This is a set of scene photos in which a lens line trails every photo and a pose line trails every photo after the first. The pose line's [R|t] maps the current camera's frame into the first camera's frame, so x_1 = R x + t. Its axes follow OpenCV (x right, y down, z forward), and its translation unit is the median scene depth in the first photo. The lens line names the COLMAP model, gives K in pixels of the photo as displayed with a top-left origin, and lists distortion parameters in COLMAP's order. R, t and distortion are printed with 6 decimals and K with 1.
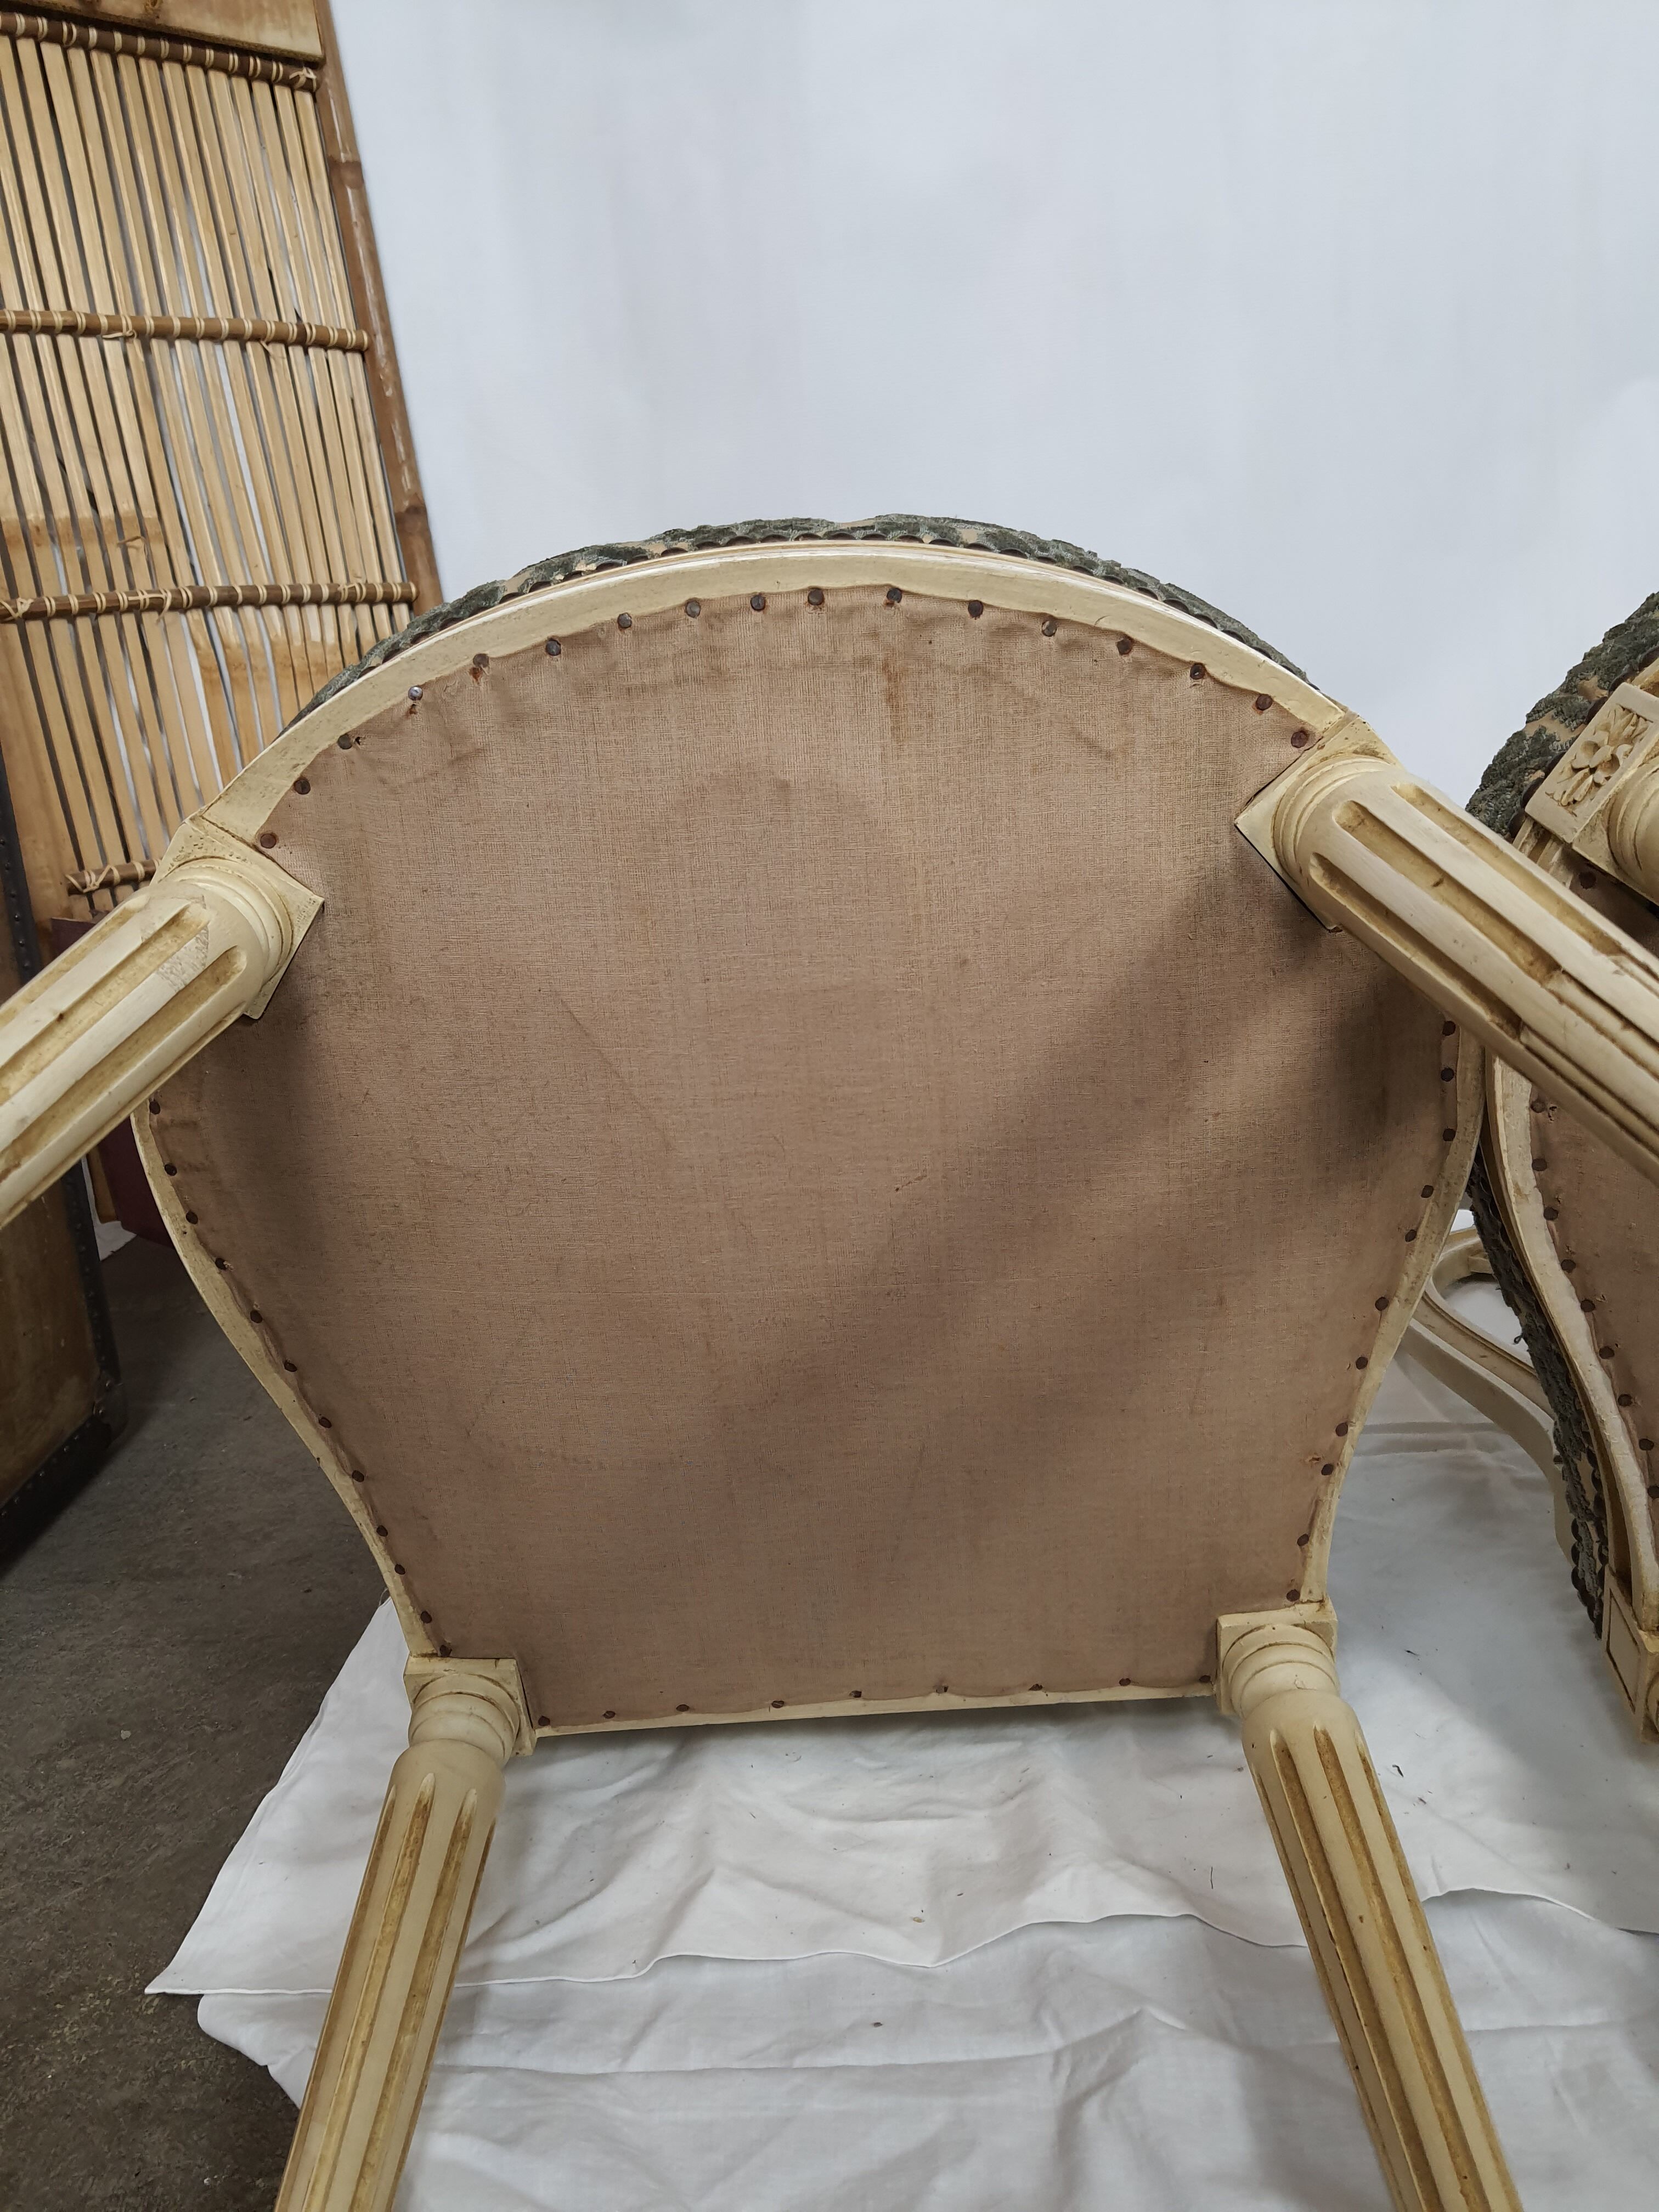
lens RADIAL K [[1729.0, 0, 791.1], [0, 1729.0, 1075.4], [0, 0, 1]] dist [0.041216, -0.067179]
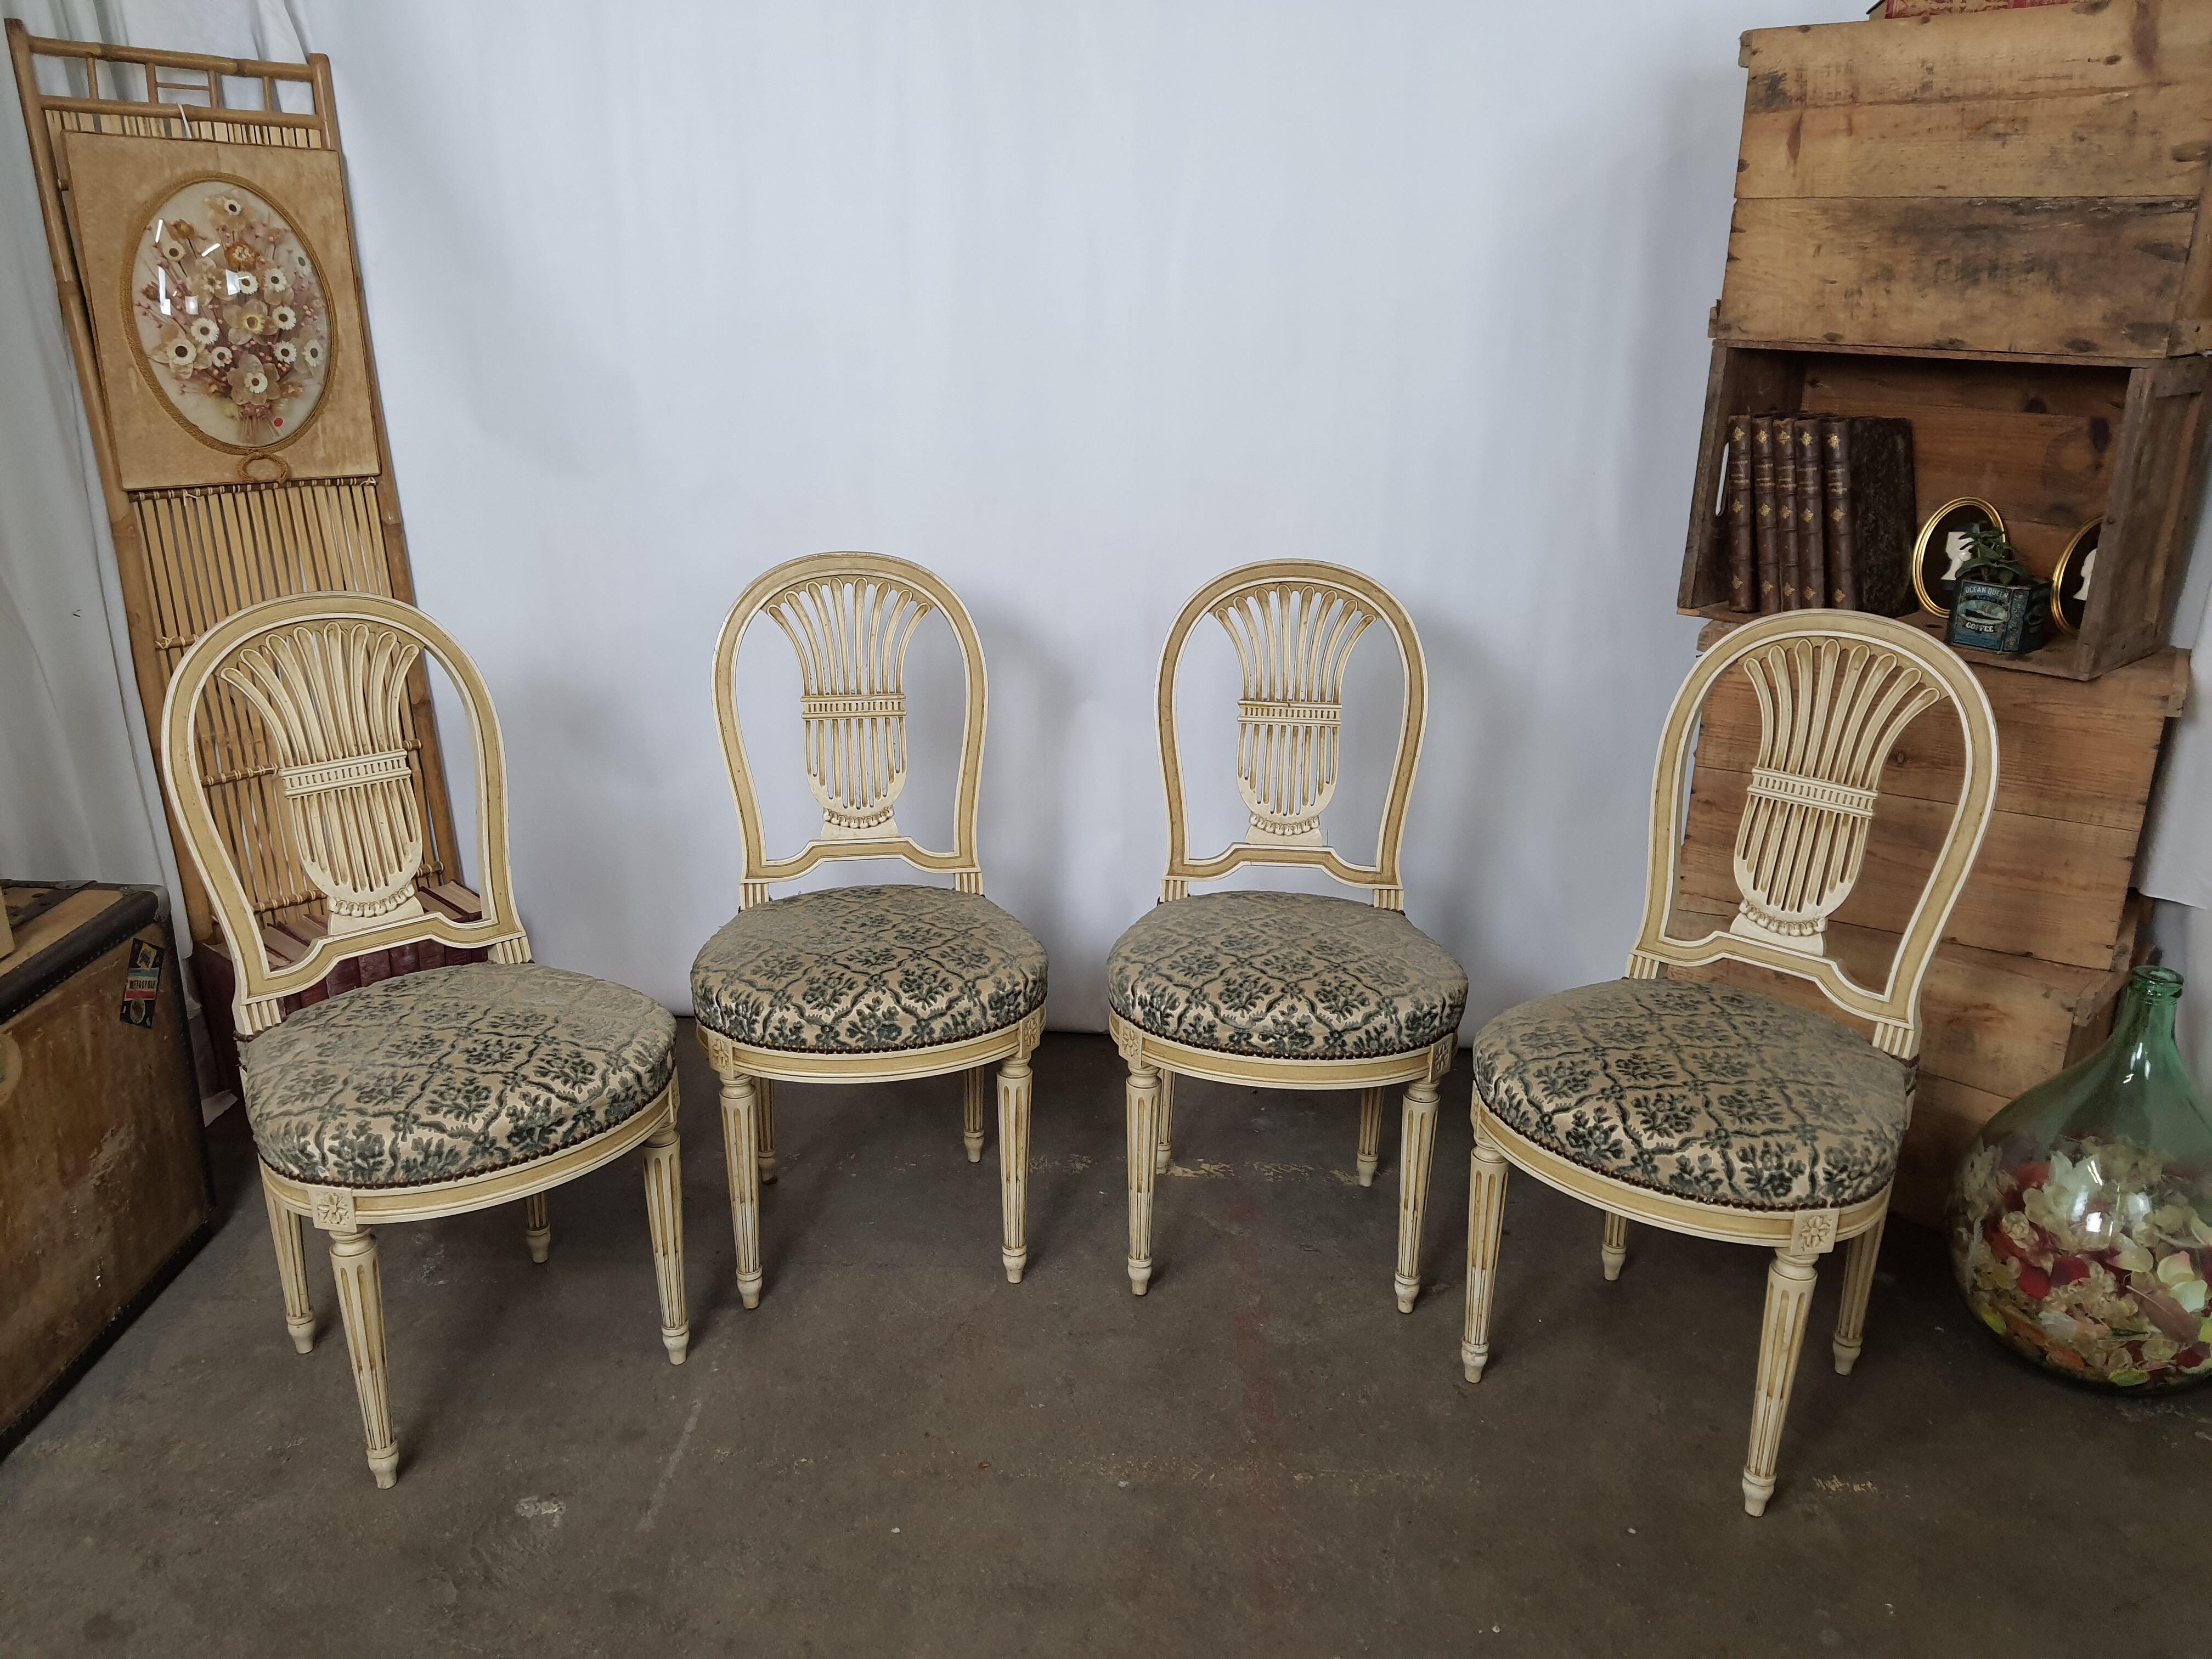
lens RADIAL K [[1729.0, 0, 1088.9], [0, 1729.0, 831.1], [0, 0, 1]] dist [0.041216, -0.067179]
pose [[0.994677, 0.082968, 0.061098, 0.421157], [-0.086820, 0.994208, 0.063343, -0.409028], [-0.055489, -0.068310, 0.996120, -0.961028]]
